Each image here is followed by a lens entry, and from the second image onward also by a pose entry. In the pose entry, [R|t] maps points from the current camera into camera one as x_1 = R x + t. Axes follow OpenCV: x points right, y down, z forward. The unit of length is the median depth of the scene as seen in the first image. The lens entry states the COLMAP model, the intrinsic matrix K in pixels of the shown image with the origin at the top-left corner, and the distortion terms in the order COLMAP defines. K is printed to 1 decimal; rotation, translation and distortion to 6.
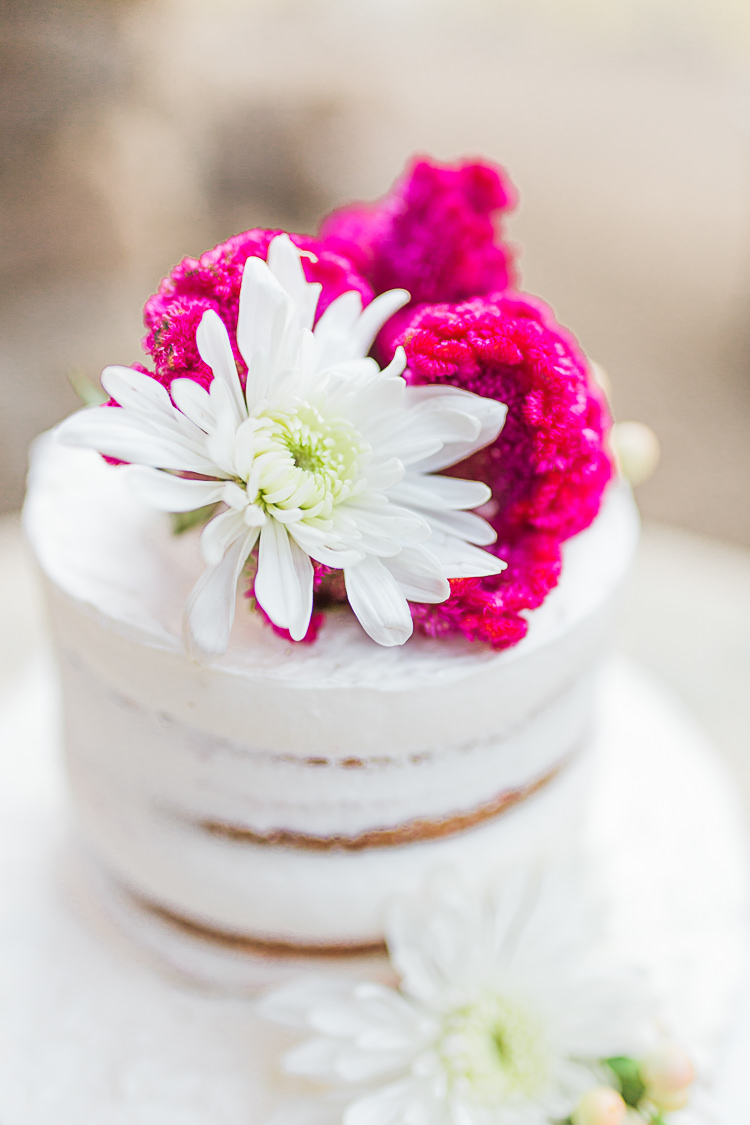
lens RADIAL K [[1109.3, 0, 369.5], [0, 1109.3, 555.0], [0, 0, 1]] dist [-0.013511, 0.000000]
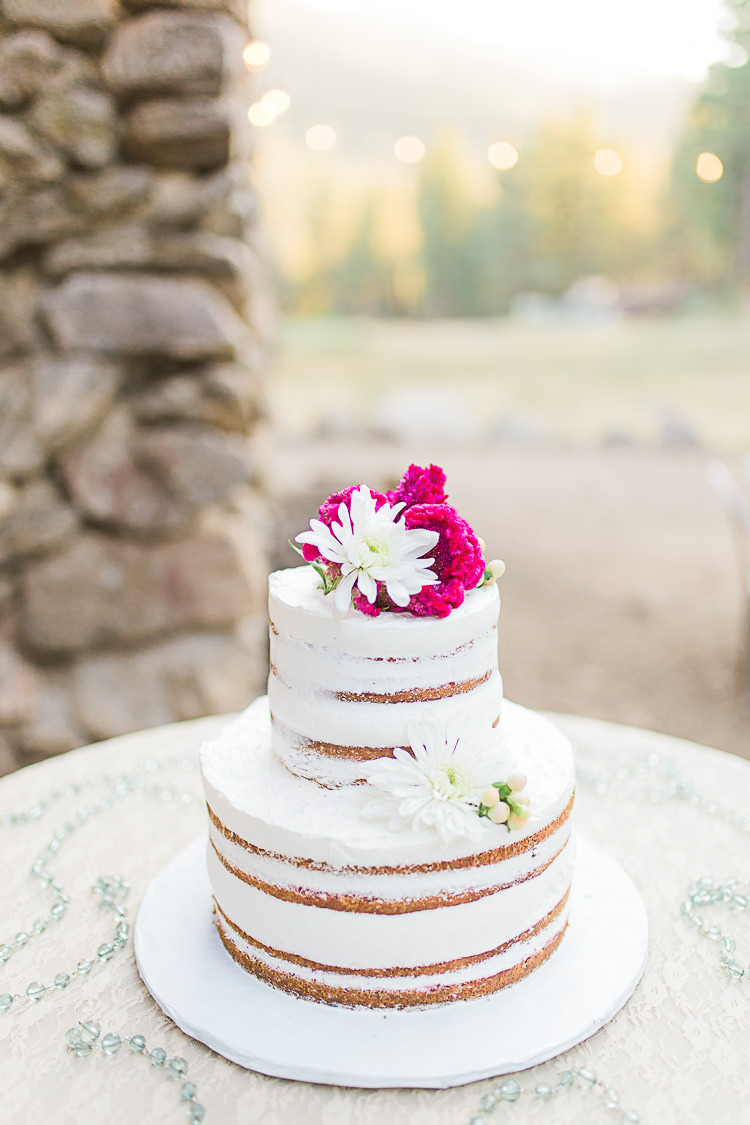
lens RADIAL K [[1109.3, 0, 376.9], [0, 1109.3, 564.5], [0, 0, 1]] dist [-0.013511, 0.000000]
pose [[0.998587, -0.033861, -0.040948, 0.073585], [0.018871, 0.946415, -0.322402, 0.902857], [0.049670, 0.321174, 0.945717, -1.809310]]
